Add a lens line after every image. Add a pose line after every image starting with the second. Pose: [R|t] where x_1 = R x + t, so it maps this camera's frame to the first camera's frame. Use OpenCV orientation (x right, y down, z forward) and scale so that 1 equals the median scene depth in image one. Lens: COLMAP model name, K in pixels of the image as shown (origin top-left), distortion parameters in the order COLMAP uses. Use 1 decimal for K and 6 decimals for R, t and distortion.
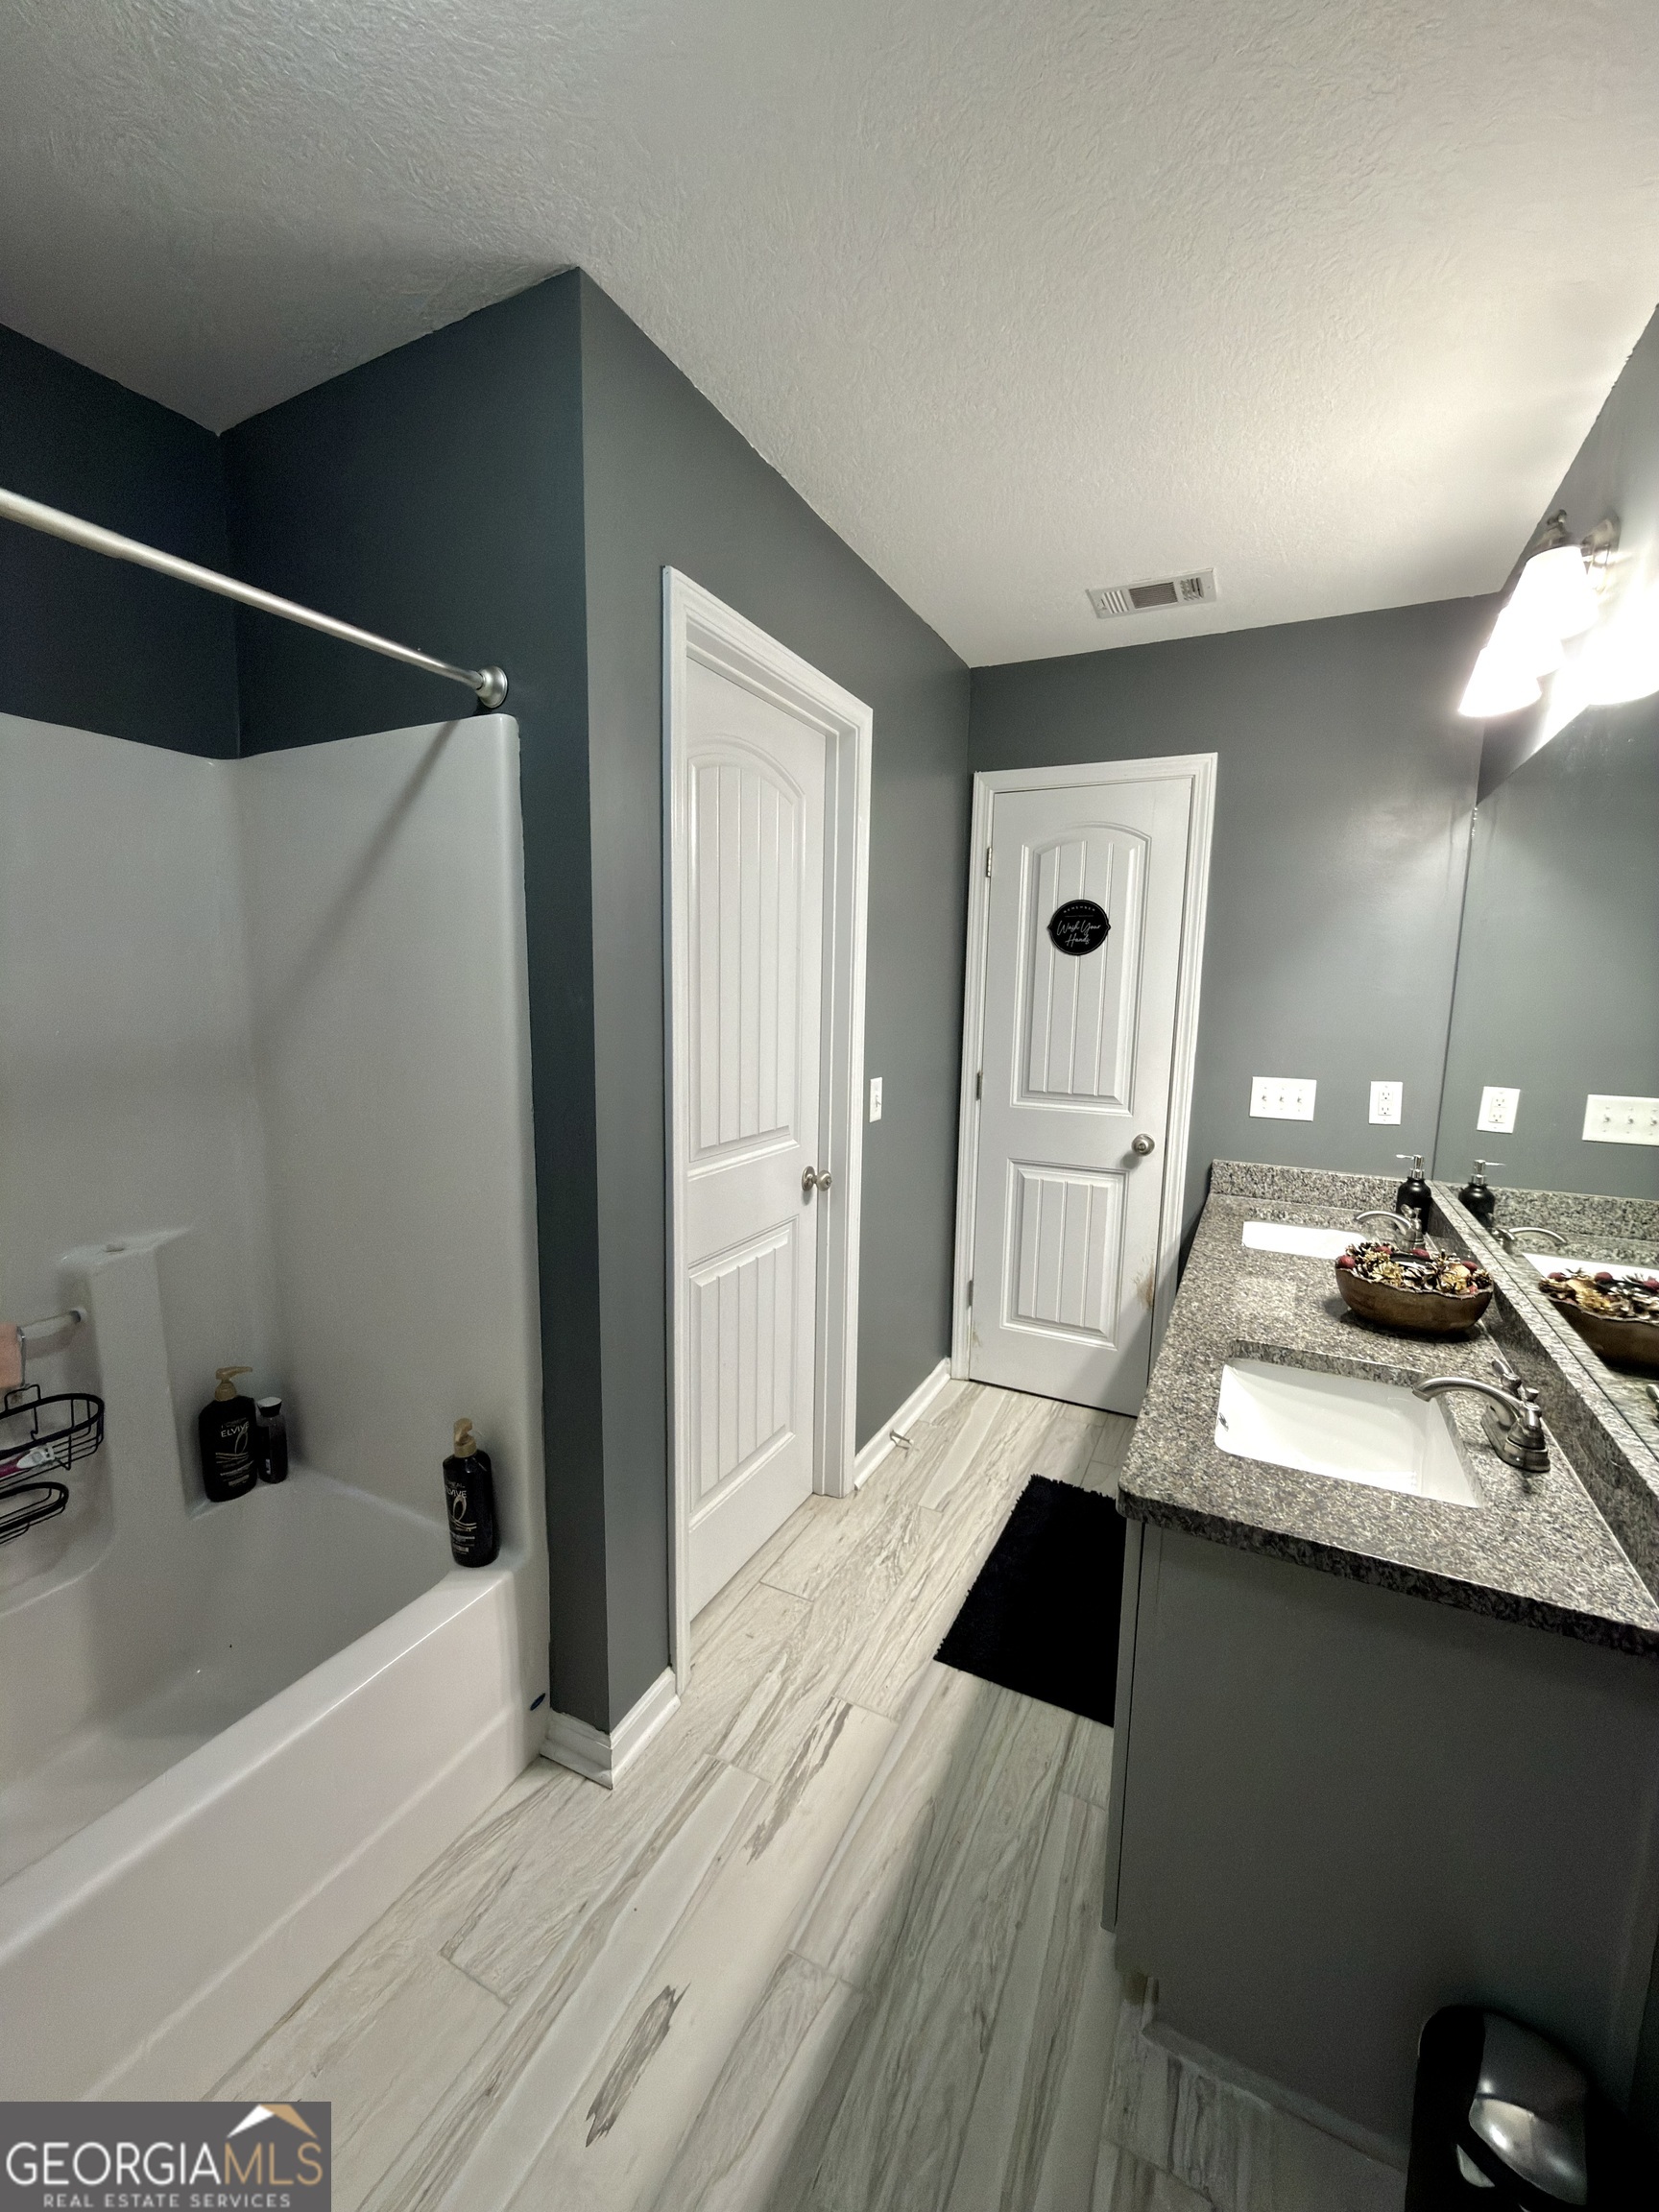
lens RADIAL K [[885.1, 0, 829.5], [0, 885.1, 1106.0], [0, 0, 1]] dist [-0.000002, -0.000313]
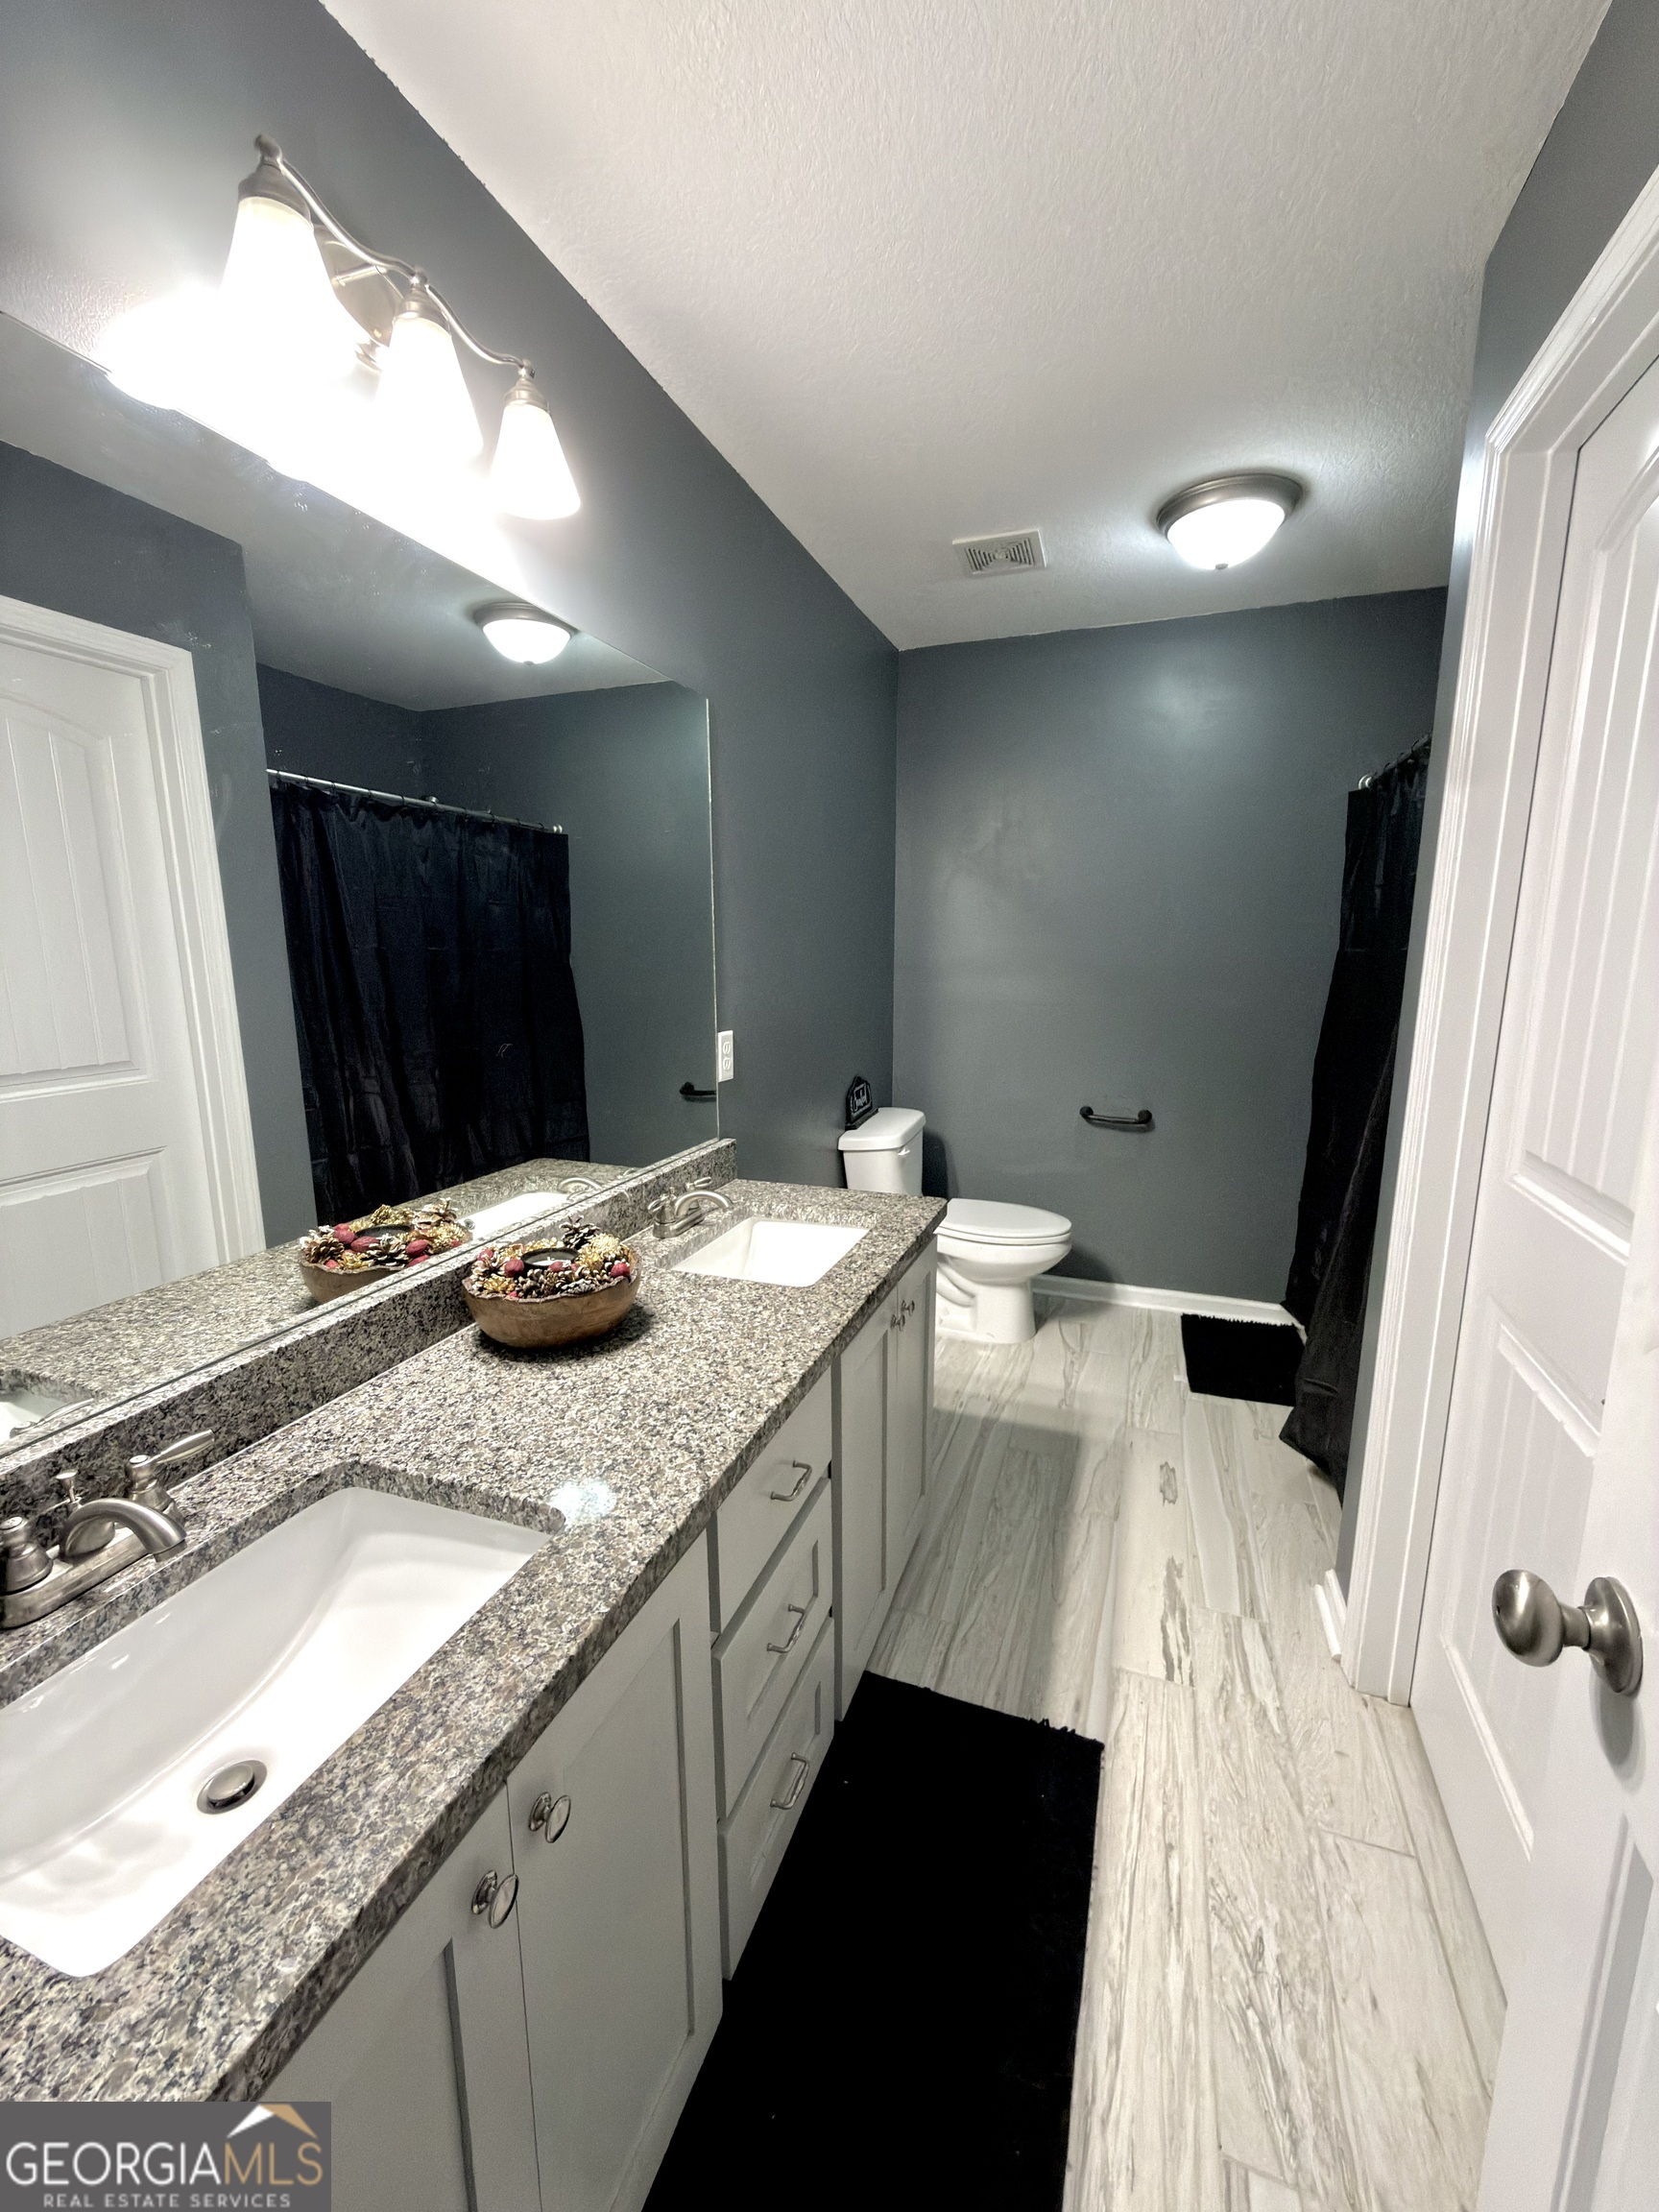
lens RADIAL K [[885.1, 0, 829.5], [0, 885.1, 1106.0], [0, 0, 1]] dist [-0.000002, -0.000313]
pose [[-0.993633, 0.008819, -0.112321, 0.482633], [-0.026018, 0.952024, 0.304914, -0.187497], [0.109622, 0.305895, -0.945733, 1.655593]]
